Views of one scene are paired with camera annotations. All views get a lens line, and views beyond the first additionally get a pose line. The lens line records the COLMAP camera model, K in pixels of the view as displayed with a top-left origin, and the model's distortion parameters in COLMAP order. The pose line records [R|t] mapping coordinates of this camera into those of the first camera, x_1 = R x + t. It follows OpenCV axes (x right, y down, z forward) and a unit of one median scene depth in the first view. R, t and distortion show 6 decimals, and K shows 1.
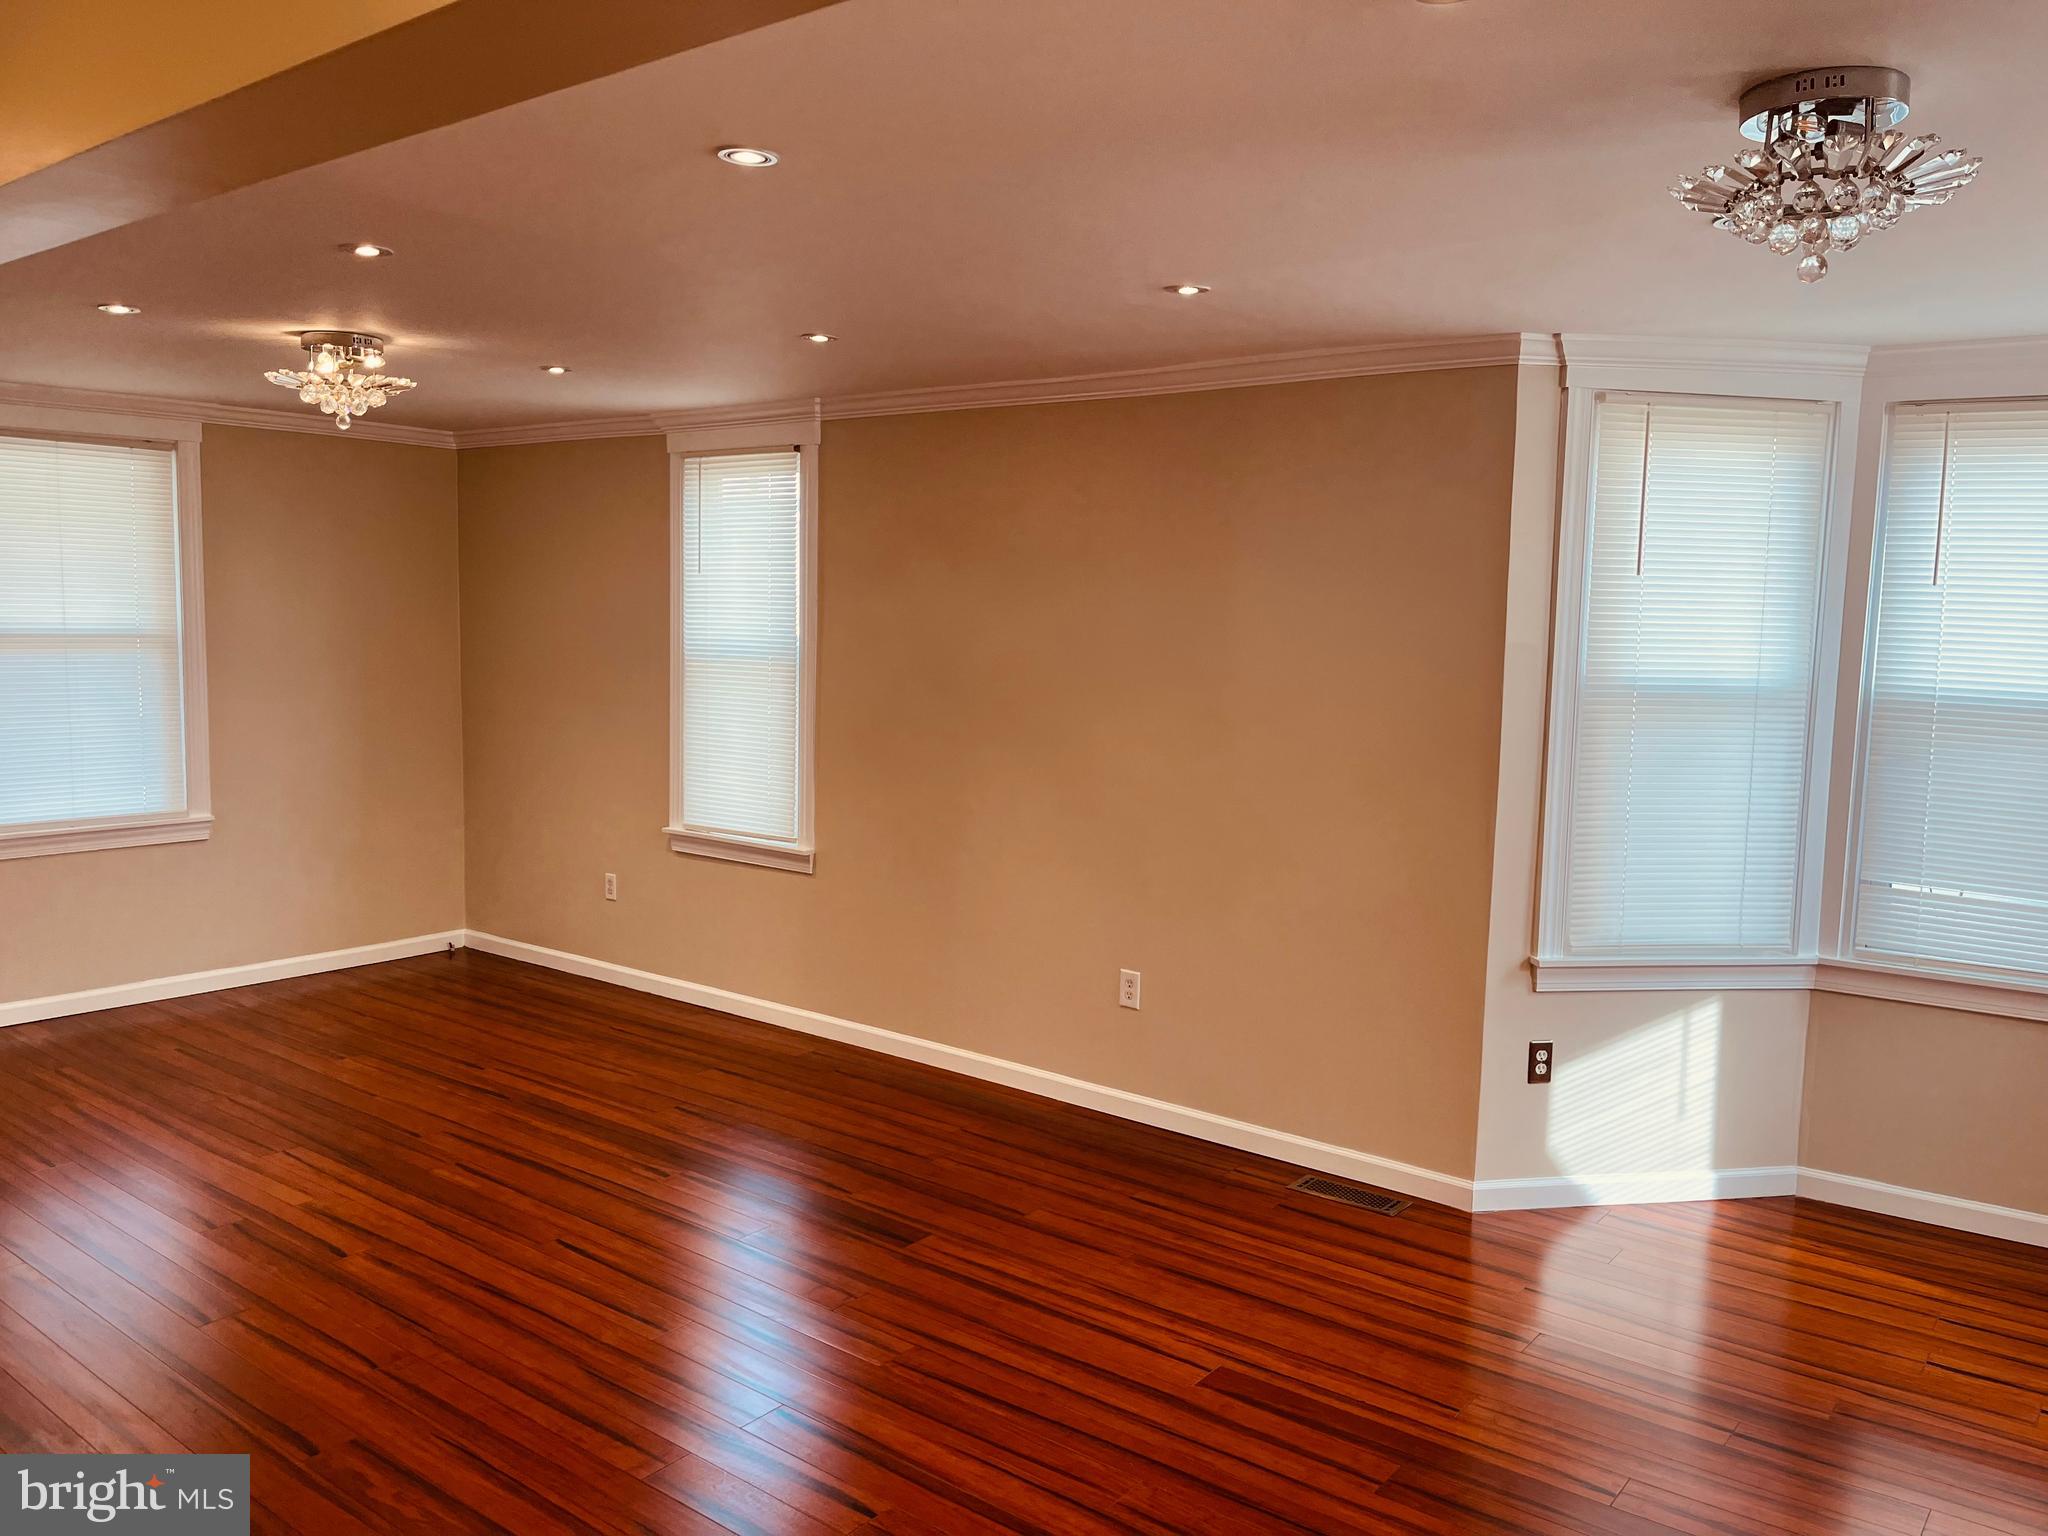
lens RADIAL K [[1564.2, 0, 1031.8], [0, 1564.2, 779.3], [0, 0, 1]] dist [0.065432, -0.098820]
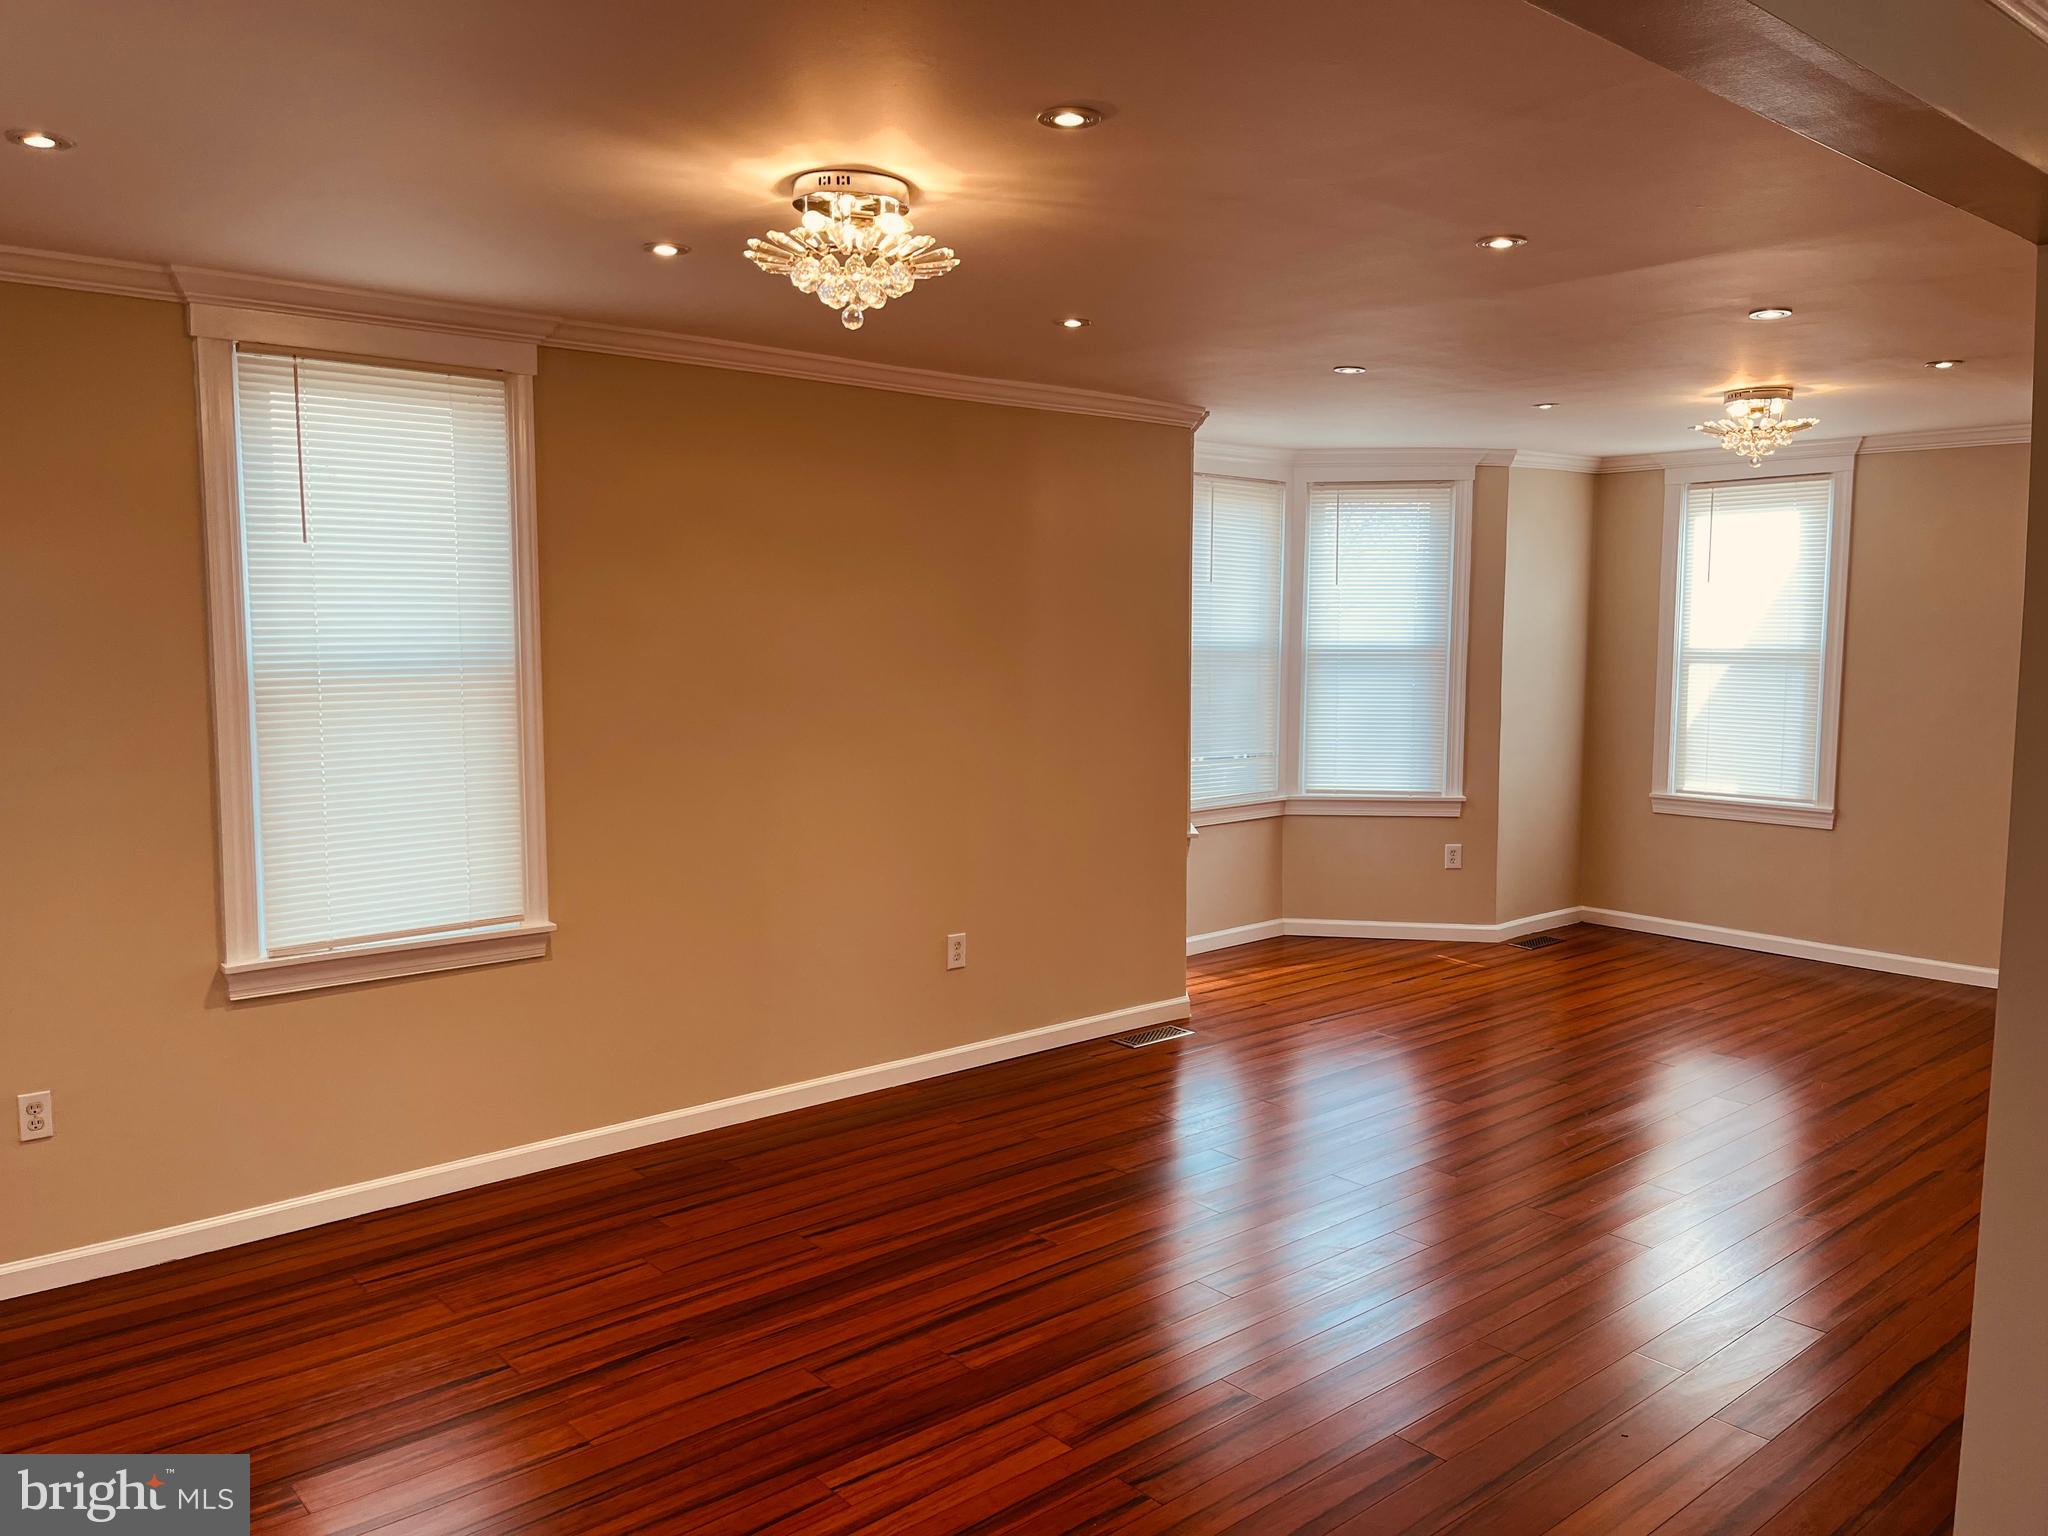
lens RADIAL K [[1564.2, 0, 1031.8], [0, 1564.2, 779.3], [0, 0, 1]] dist [0.065432, -0.098820]
pose [[0.177952, -0.120727, 0.976605, -0.990275], [0.105172, 0.989094, 0.103107, -0.090572], [-0.978403, 0.084363, 0.188708, 0.755961]]
